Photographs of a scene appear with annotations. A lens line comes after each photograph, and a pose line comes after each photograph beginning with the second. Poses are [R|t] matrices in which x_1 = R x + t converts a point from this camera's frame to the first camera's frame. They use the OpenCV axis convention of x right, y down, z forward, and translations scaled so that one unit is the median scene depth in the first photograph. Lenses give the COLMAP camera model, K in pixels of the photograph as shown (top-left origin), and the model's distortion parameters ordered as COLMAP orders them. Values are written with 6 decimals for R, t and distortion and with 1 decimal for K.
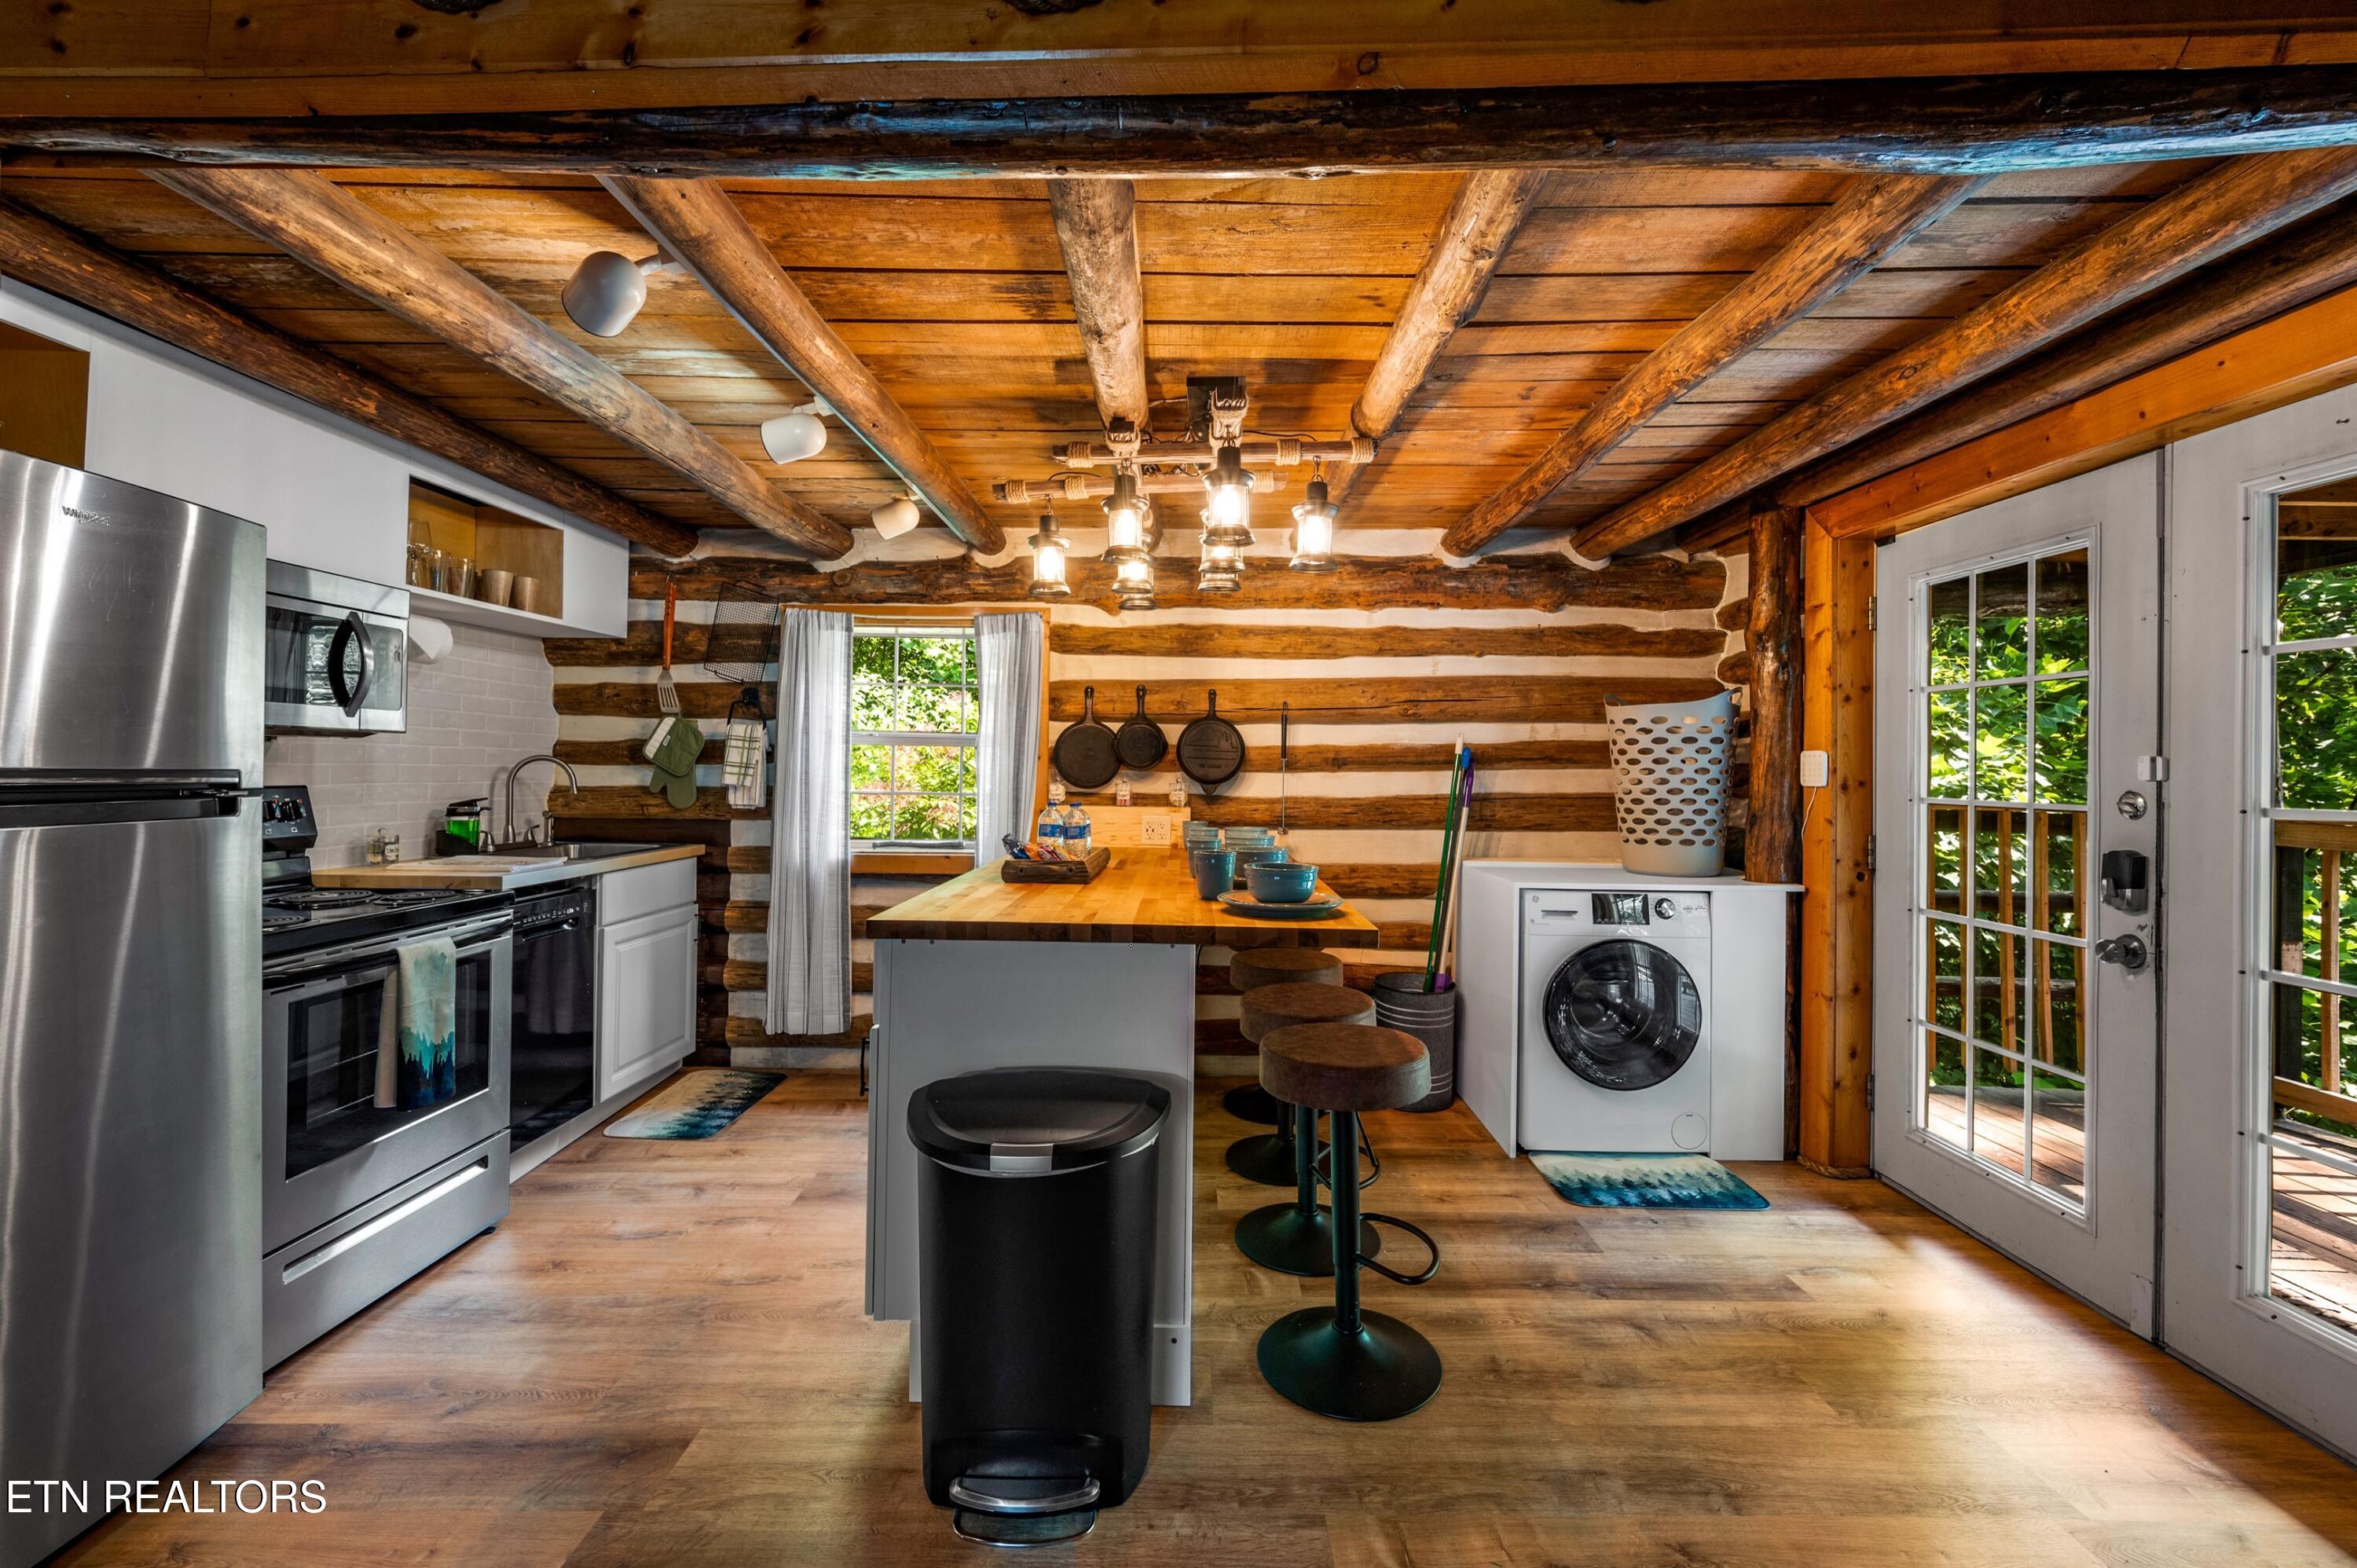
lens RADIAL K [[959.7, 0, 1187.2], [0, 959.7, 760.1], [0, 0, 1]] dist [0.000553, -0.000381]
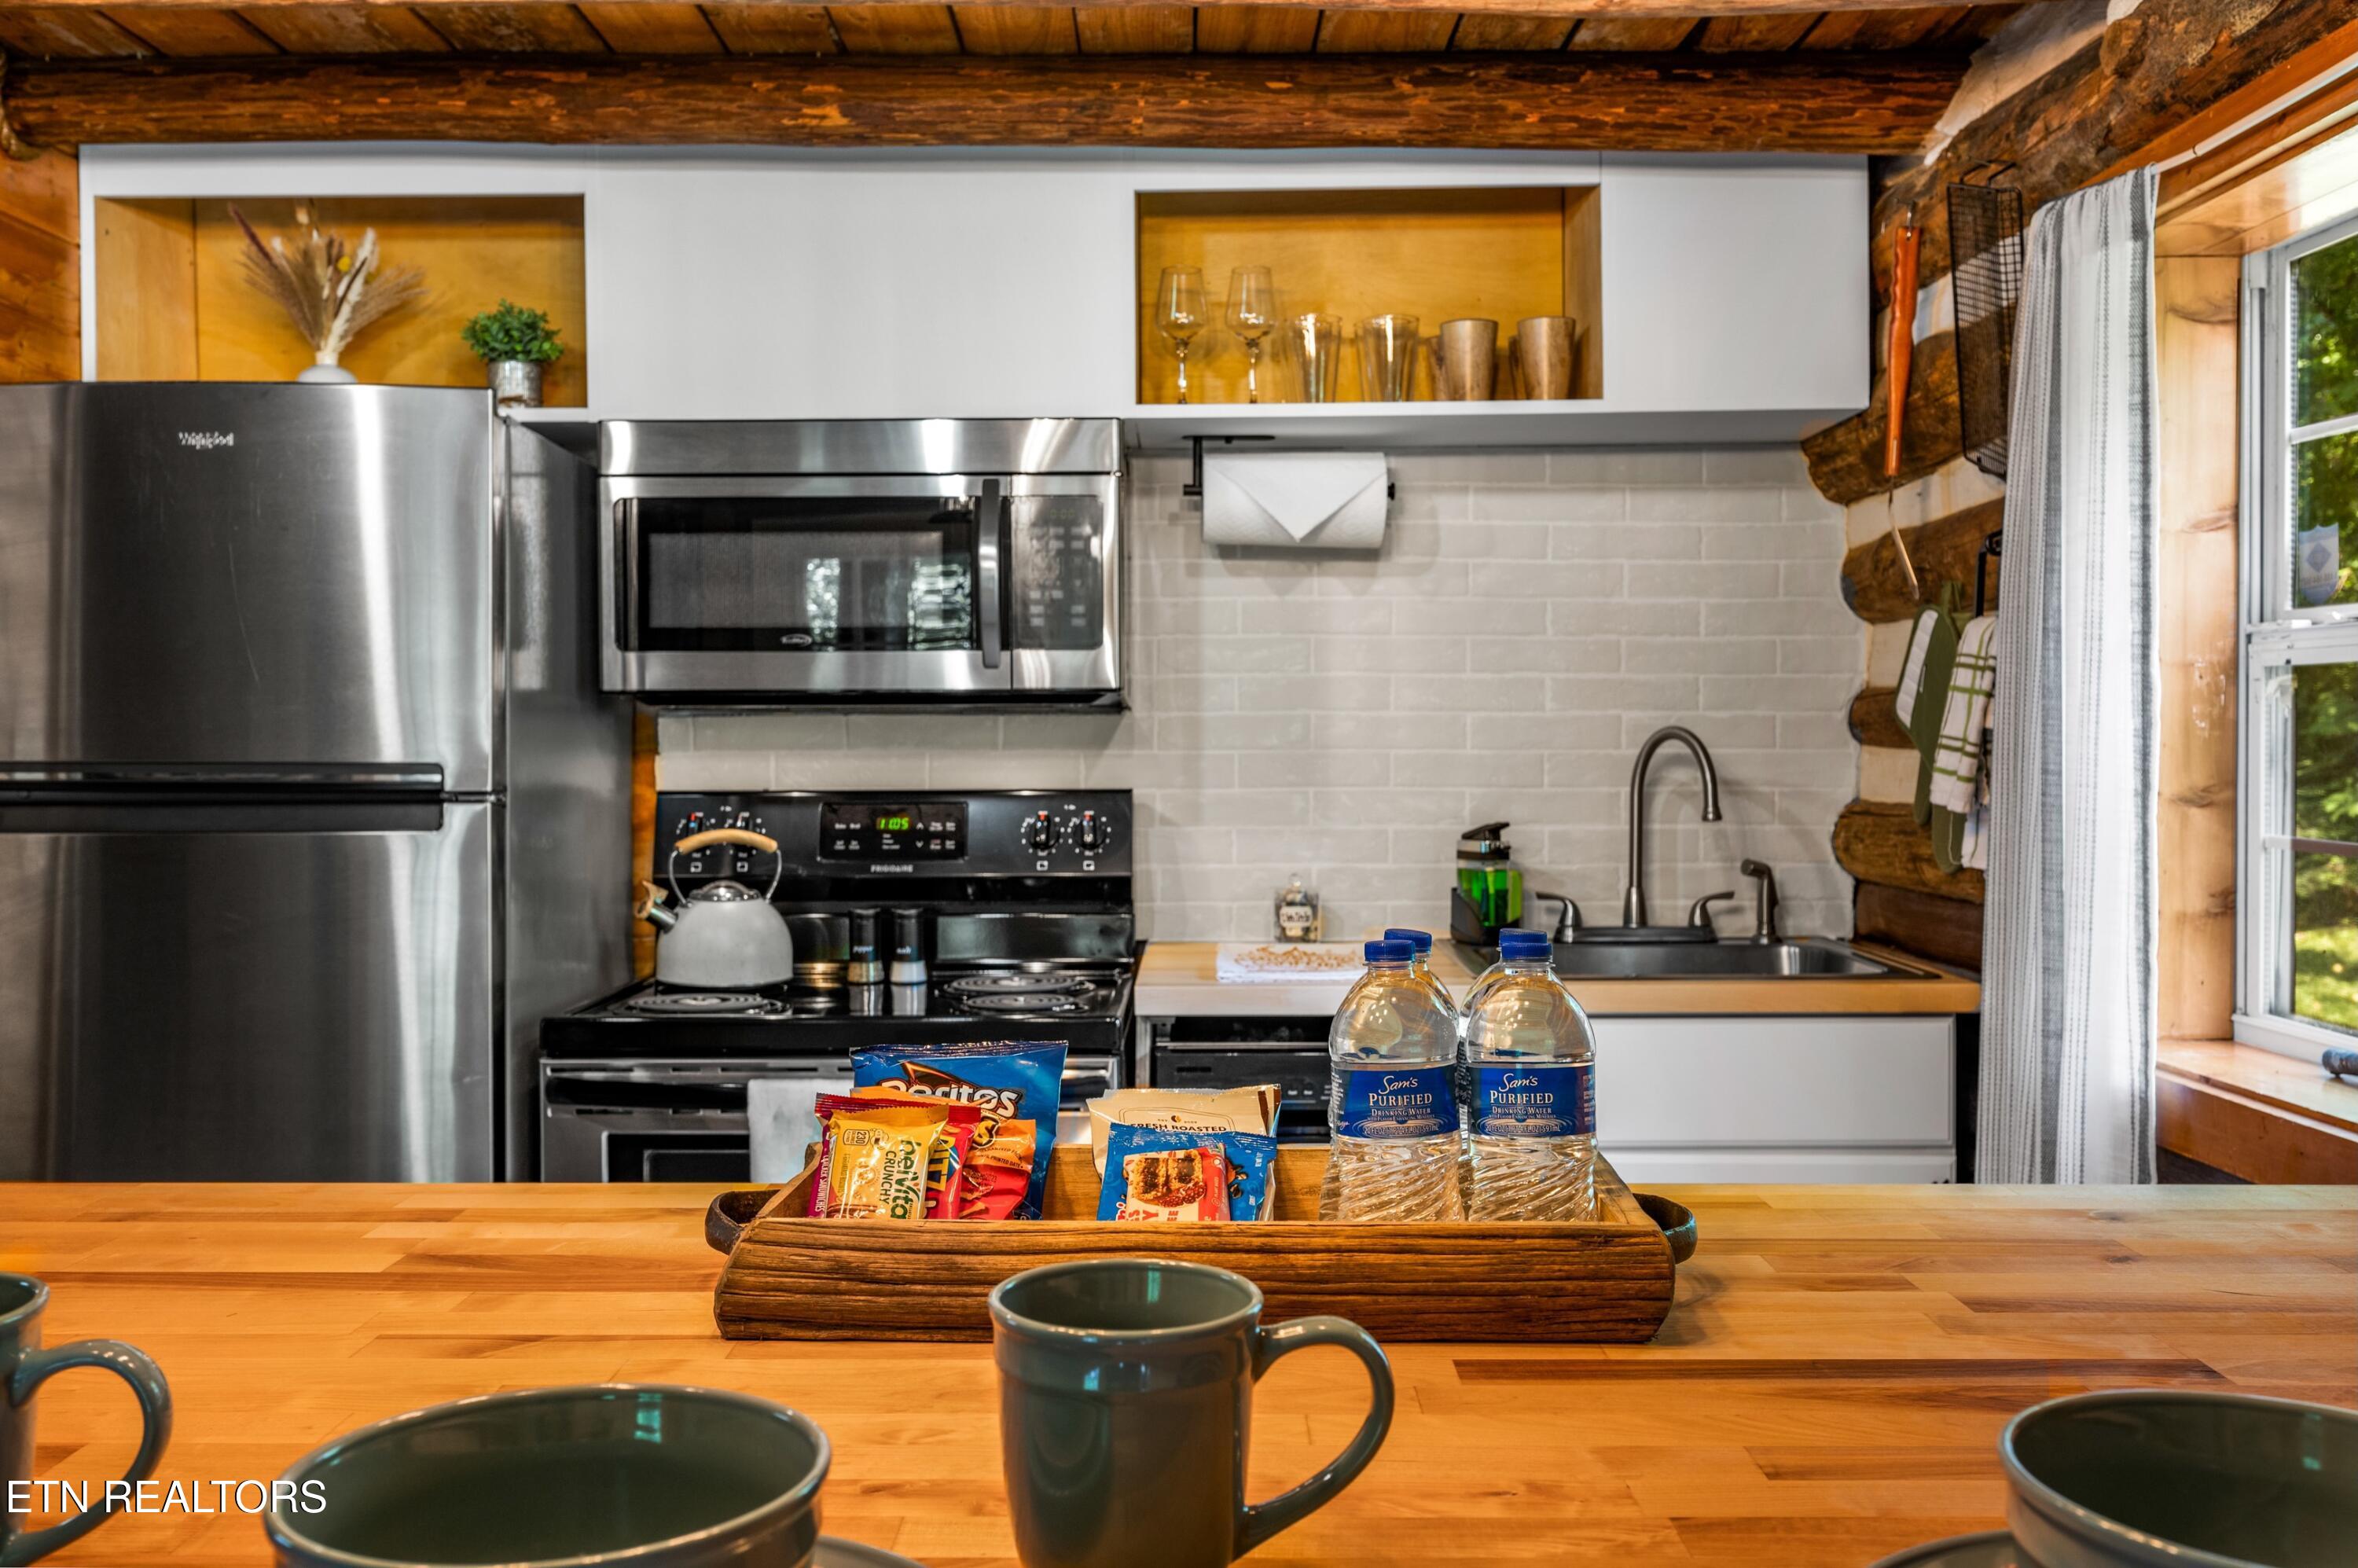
lens RADIAL K [[2027.3, 0, 1179.4], [0, 2027.3, 776.6], [0, 0, 1]] dist [-0.008839, -0.006764]
pose [[-0.008854, 0.005846, -0.999944, 0.202792], [0.011507, 0.999917, 0.005743, 0.008519], [0.999895, -0.011455, -0.008921, 0.734785]]
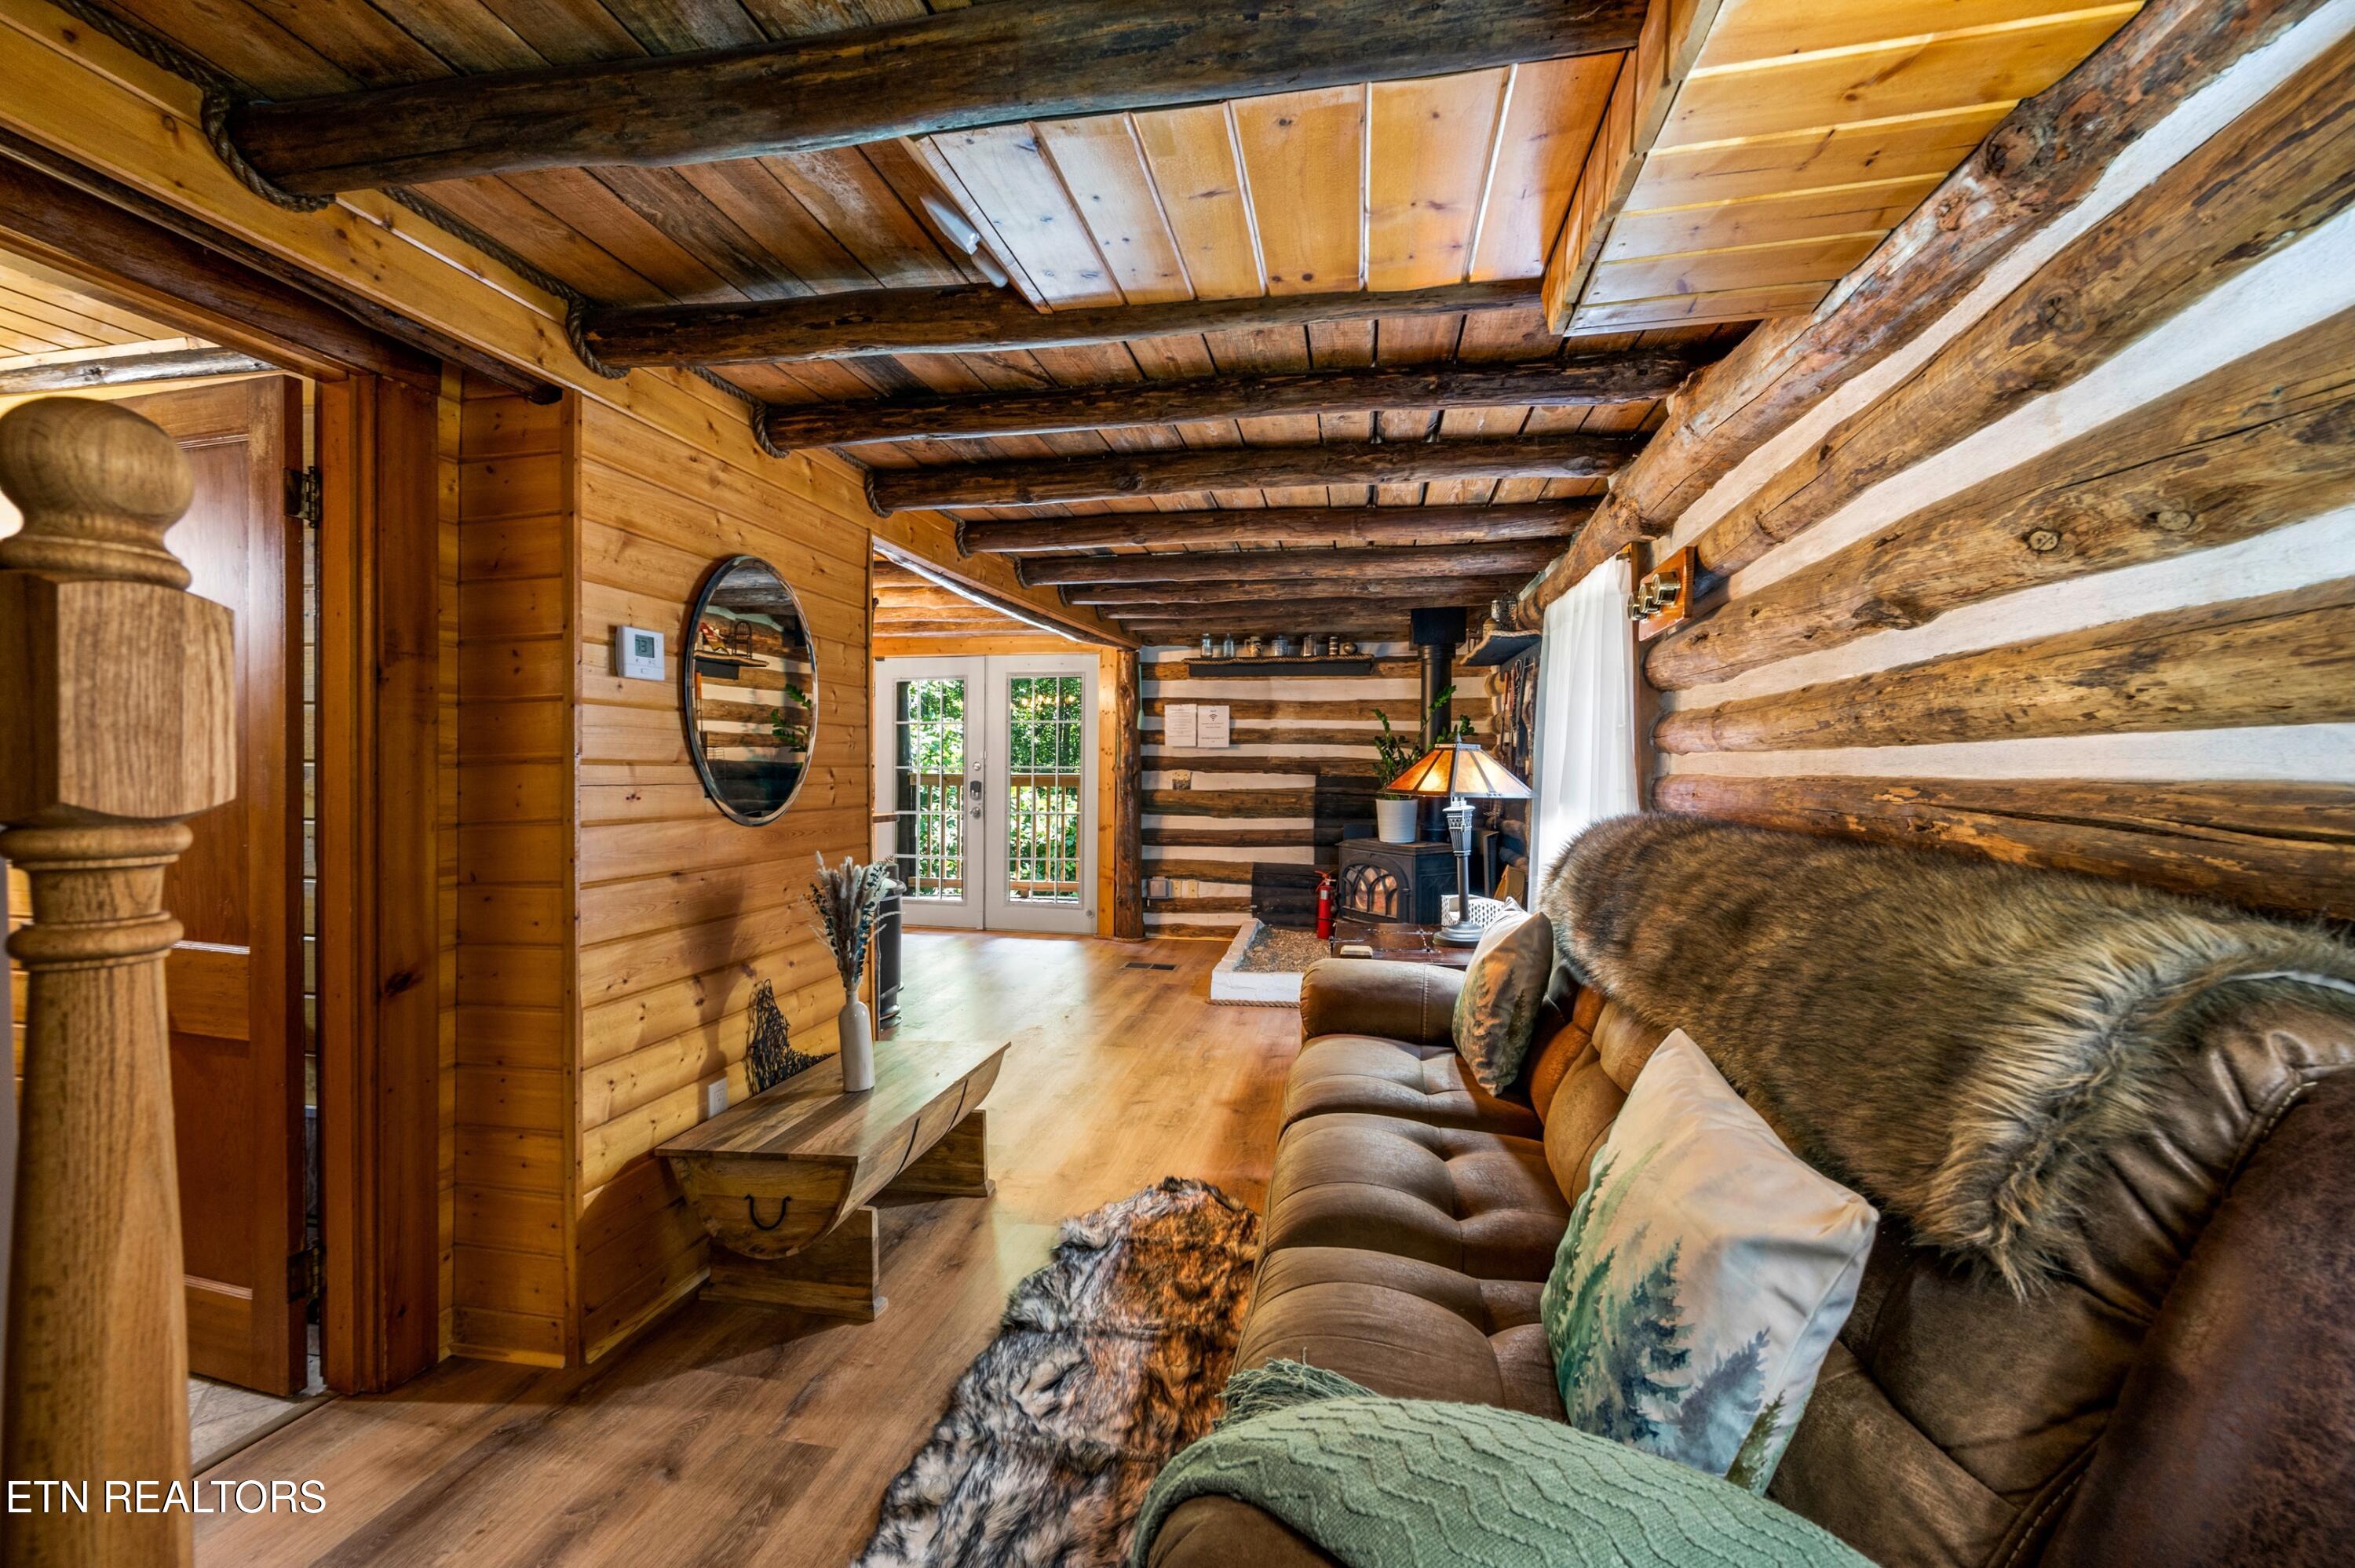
lens RADIAL K [[944.9, 0, 1212.0], [0, 944.9, 783.7], [0, 0, 1]] dist [0.000184, 0.000019]
pose [[0.162506, -0.032293, 0.986179, -1.152387], [-0.009401, 0.999368, 0.034274, -0.007150], [-0.986663, -0.014841, 0.162099, -0.161959]]
